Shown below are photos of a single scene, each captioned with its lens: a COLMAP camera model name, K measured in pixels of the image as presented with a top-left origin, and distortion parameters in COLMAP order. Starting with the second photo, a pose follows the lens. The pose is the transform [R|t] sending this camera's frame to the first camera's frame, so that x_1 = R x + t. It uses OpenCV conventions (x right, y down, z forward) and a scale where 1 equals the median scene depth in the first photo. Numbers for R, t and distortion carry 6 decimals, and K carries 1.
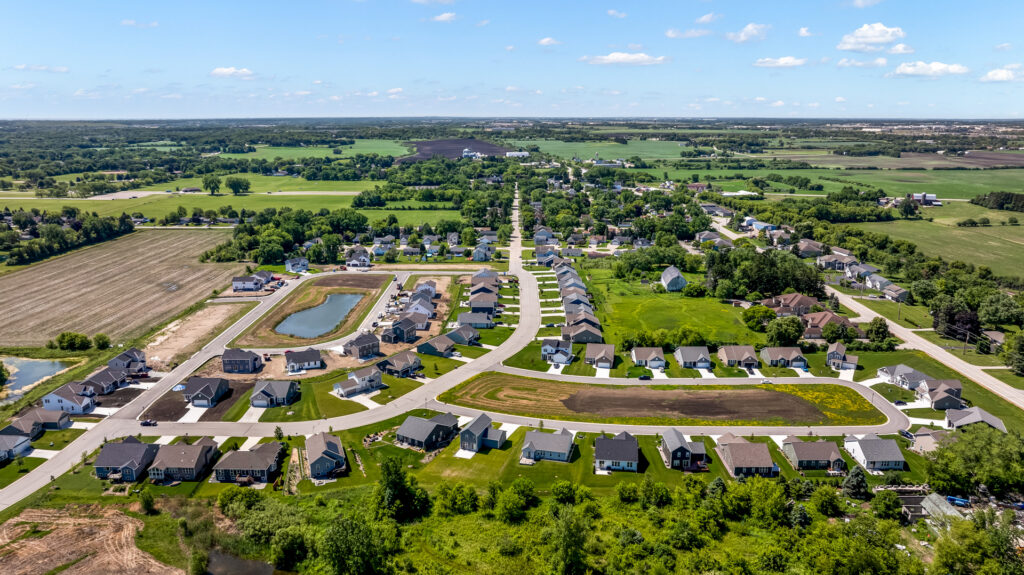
lens RADIAL K [[726.4, 0, 516.5], [0, 726.4, 288.6], [0, 0, 1]] dist [-0.014849, -0.003692]
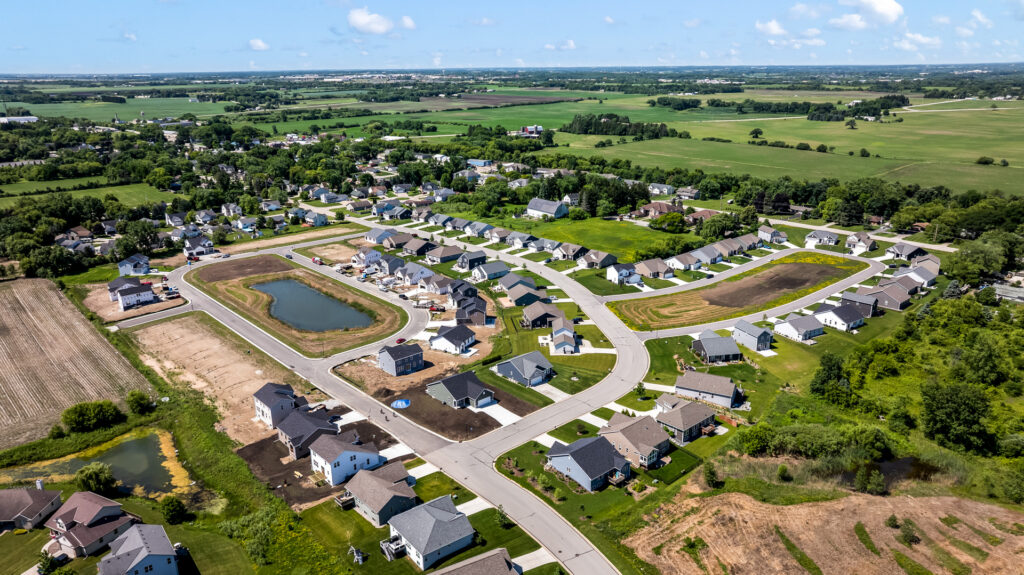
lens RADIAL K [[720.1, 0, 516.9], [0, 720.1, 284.4], [0, 0, 1]] dist [-0.014912, -0.004629]
pose [[0.741874, -0.206102, 0.638079, -0.717044], [0.169524, 0.978327, 0.118902, -0.050764], [-0.648756, 0.019959, 0.760735, 0.277485]]
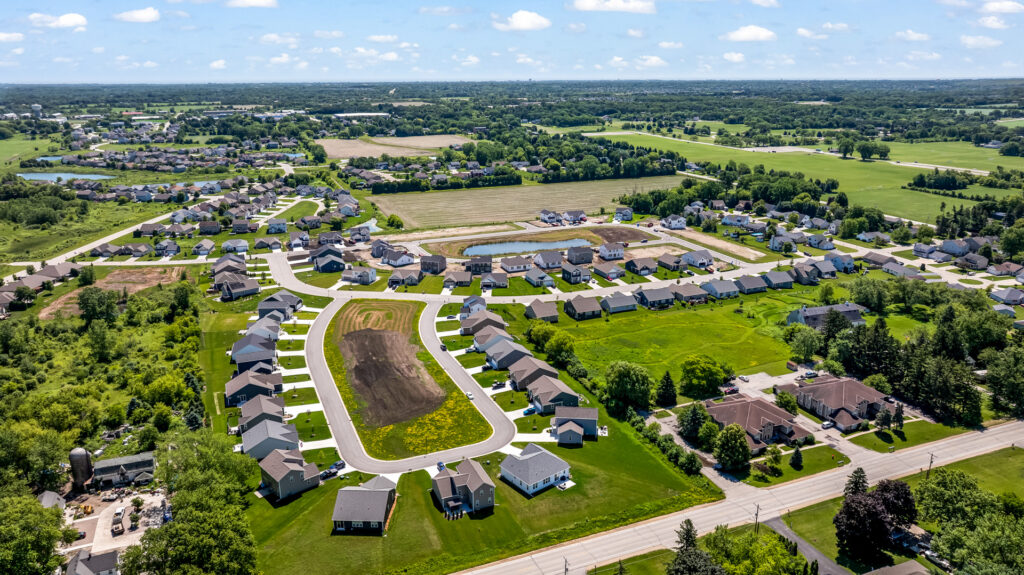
lens RADIAL K [[720.1, 0, 516.9], [0, 720.1, 284.4], [0, 0, 1]] dist [-0.014912, -0.004629]
pose [[0.383092, 0.257184, -0.887185, 0.955670], [-0.212451, 0.959241, 0.186335, -0.148321], [0.898946, 0.117100, 0.422117, 0.587611]]
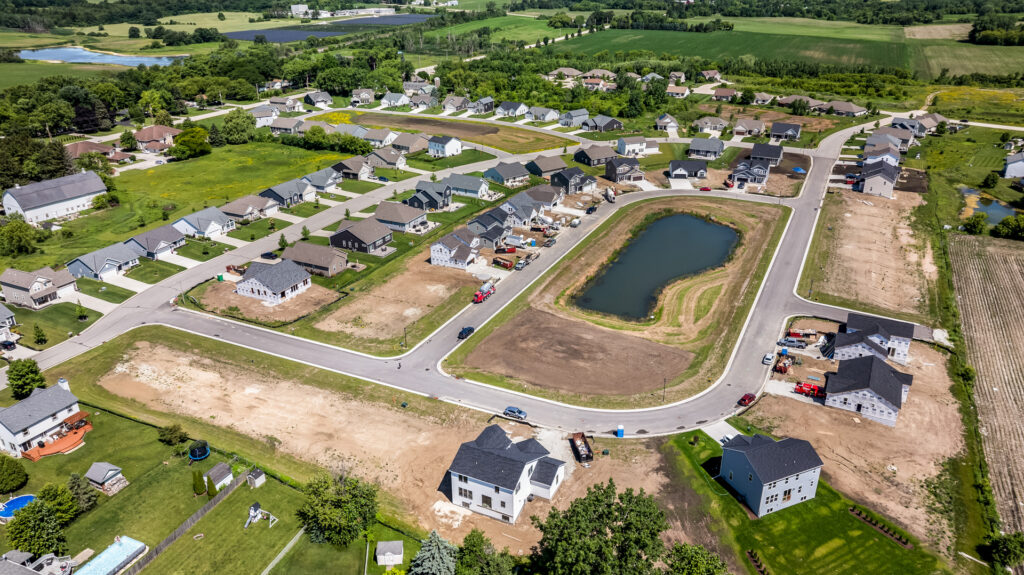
lens RADIAL K [[720.1, 0, 516.9], [0, 720.1, 284.4], [0, 0, 1]] dist [-0.014912, -0.004629]
pose [[-0.901358, -0.175436, 0.395951, -0.459558], [0.100388, 0.804735, 0.585084, -0.333592], [-0.421280, 0.567119, -0.707742, 1.726147]]
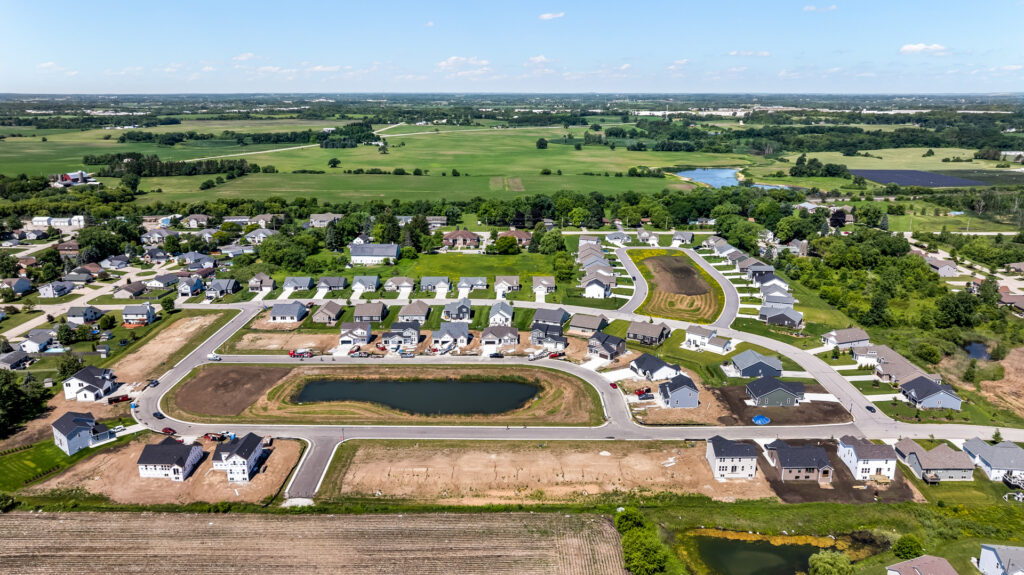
lens RADIAL K [[720.1, 0, 516.9], [0, 720.1, 284.4], [0, 0, 1]] dist [-0.014912, -0.004629]
pose [[-0.004710, -0.263710, 0.964591, -1.050738], [0.233754, 0.937587, 0.257468, -0.250941], [-0.972284, 0.226690, 0.057227, 1.017302]]
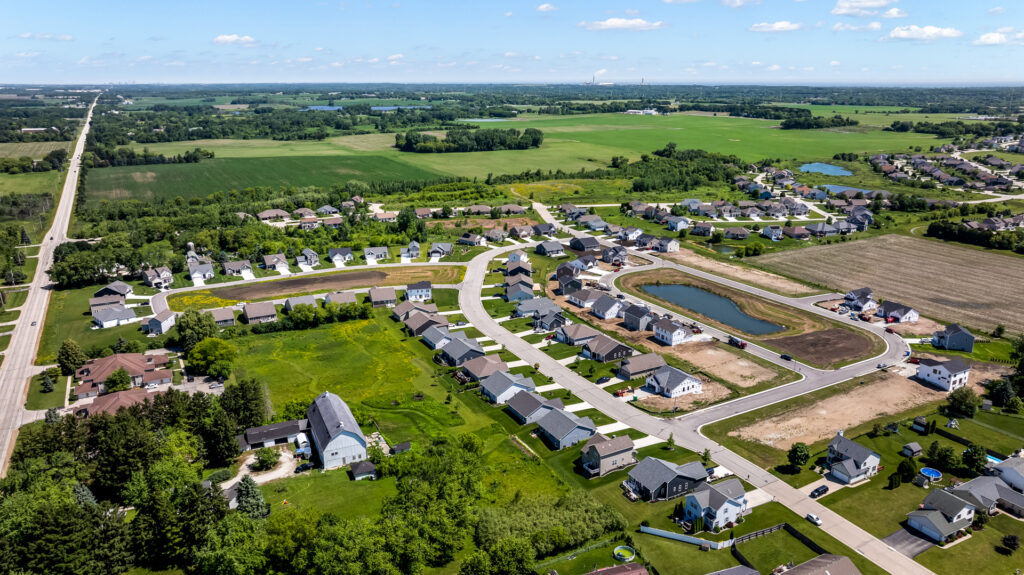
lens RADIAL K [[720.1, 0, 516.9], [0, 720.1, 284.4], [0, 0, 1]] dist [-0.014912, -0.004629]
pose [[-0.874324, 0.134071, -0.466457, 0.438885], [-0.113007, 0.878437, 0.464305, -0.459626], [0.472003, 0.458666, -0.752887, 1.864140]]
